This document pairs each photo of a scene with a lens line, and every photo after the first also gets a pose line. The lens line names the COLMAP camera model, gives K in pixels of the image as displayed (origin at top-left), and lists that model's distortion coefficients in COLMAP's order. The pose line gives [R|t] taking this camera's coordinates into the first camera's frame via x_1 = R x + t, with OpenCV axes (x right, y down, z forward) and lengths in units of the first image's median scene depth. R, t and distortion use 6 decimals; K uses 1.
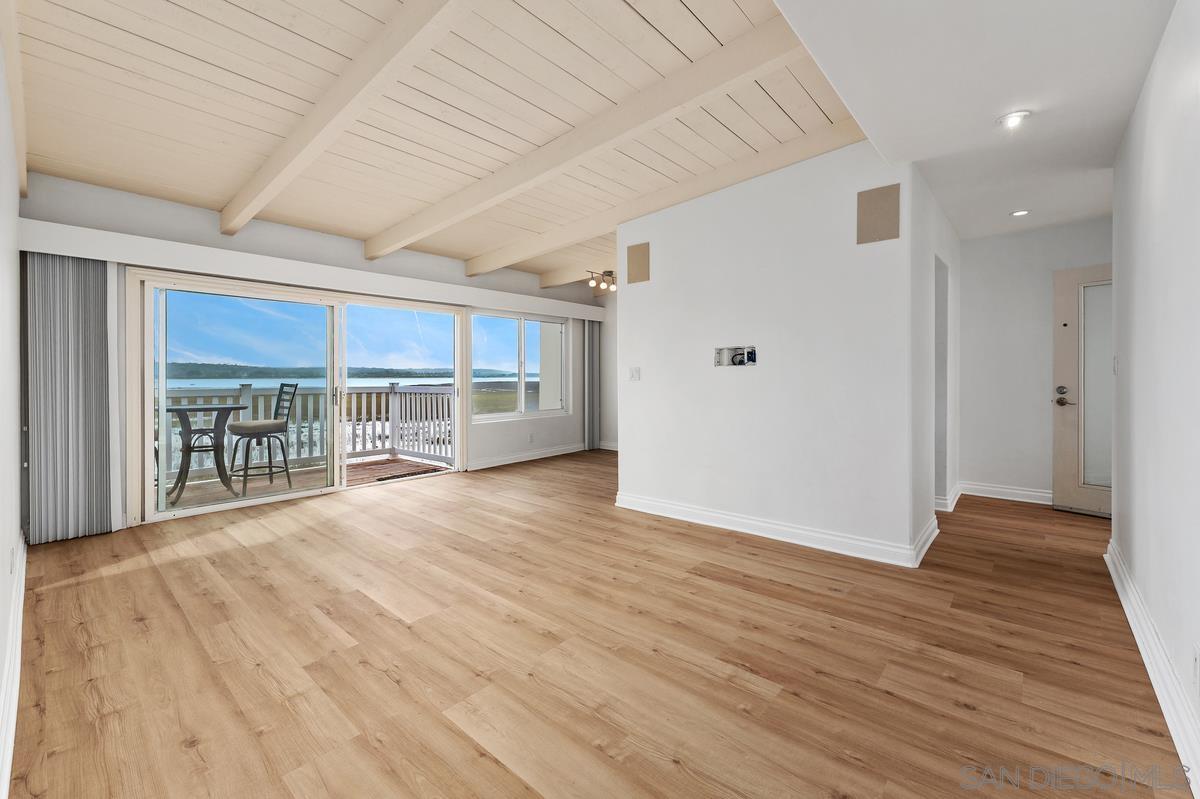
lens RADIAL K [[491.5, 0, 602.8], [0, 491.5, 379.1], [0, 0, 1]] dist [0.000248, 0.000119]
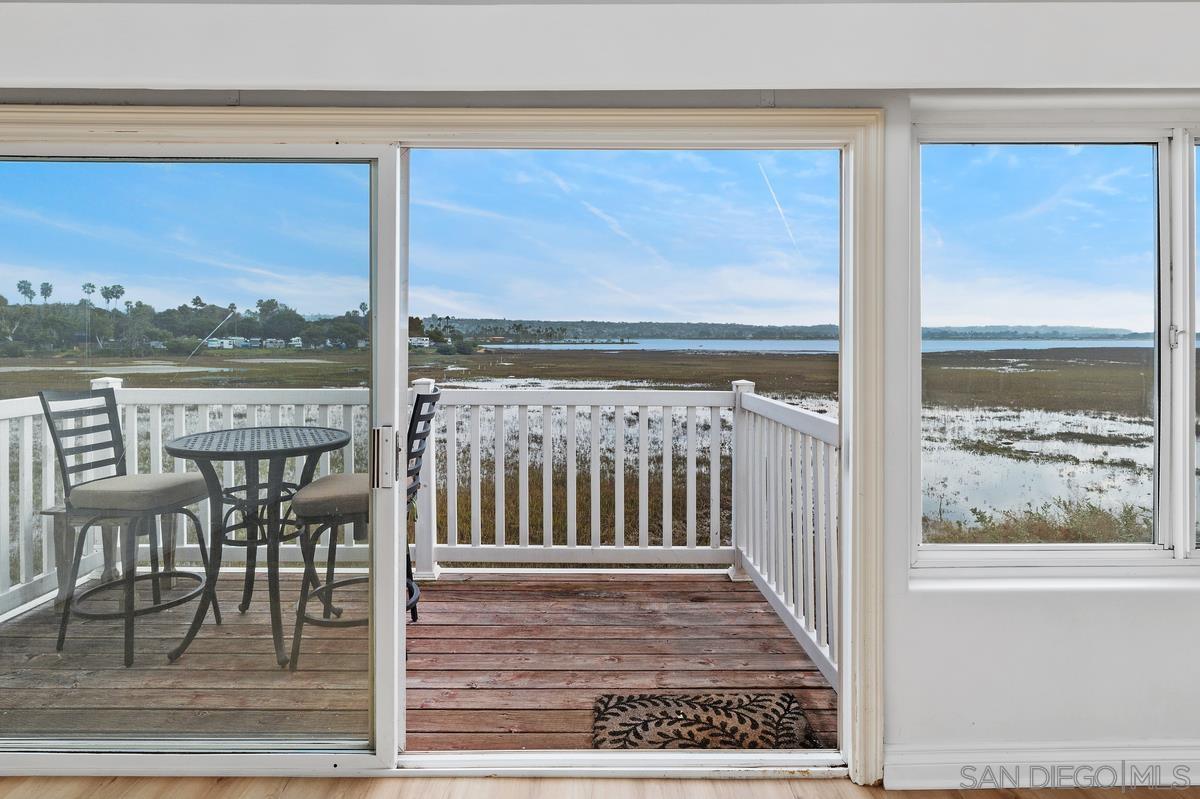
lens RADIAL K [[672.4, 0, 601.0], [0, 672.4, 337.0], [0, 0, 1]] dist [-0.000109, -0.000540]
pose [[0.659412, 0.002013, -0.751779, -0.189353], [-0.006111, 0.999978, -0.002683, -0.048025], [0.751757, 0.006364, 0.659410, 1.061985]]
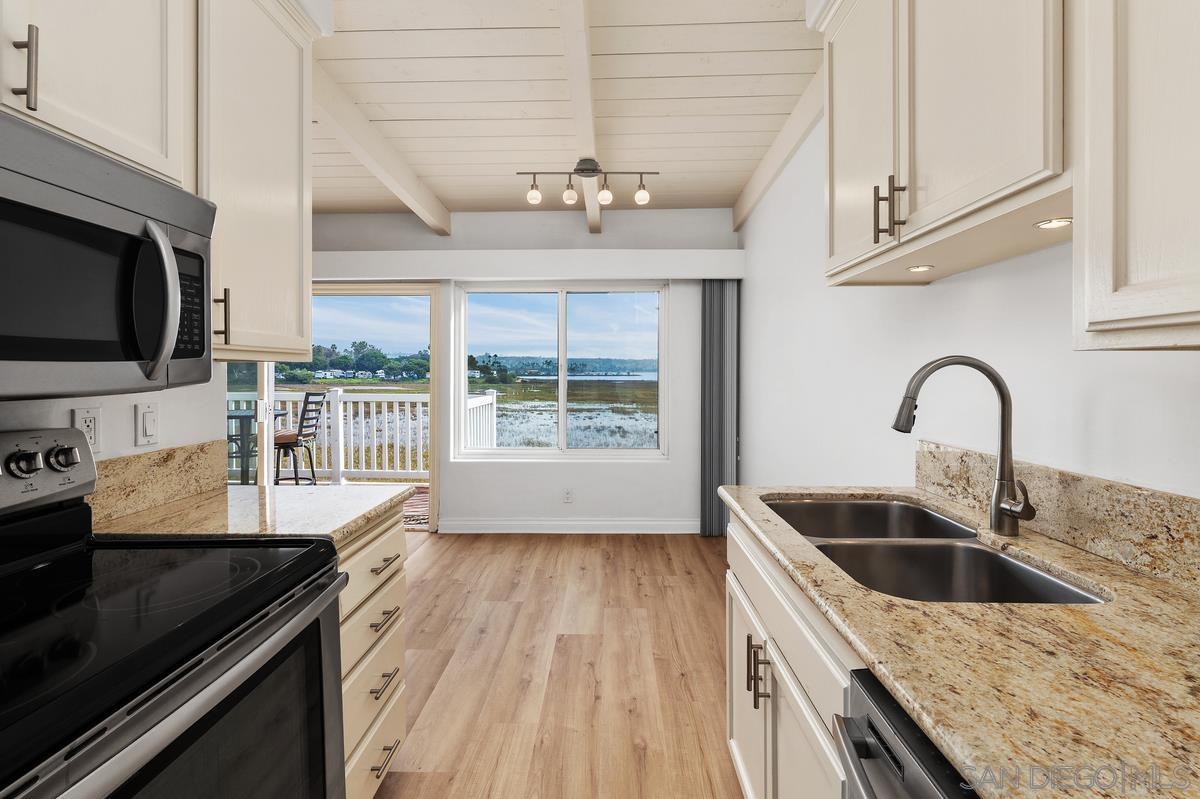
lens RADIAL K [[518.4, 0, 599.2], [0, 518.4, 375.1], [0, 0, 1]] dist [0.000867, 0.000033]
pose [[0.634288, 0.010408, -0.773027, 0.606830], [-0.008819, 0.999942, 0.006227, -0.043909], [0.773046, 0.002867, 0.634343, 1.139359]]
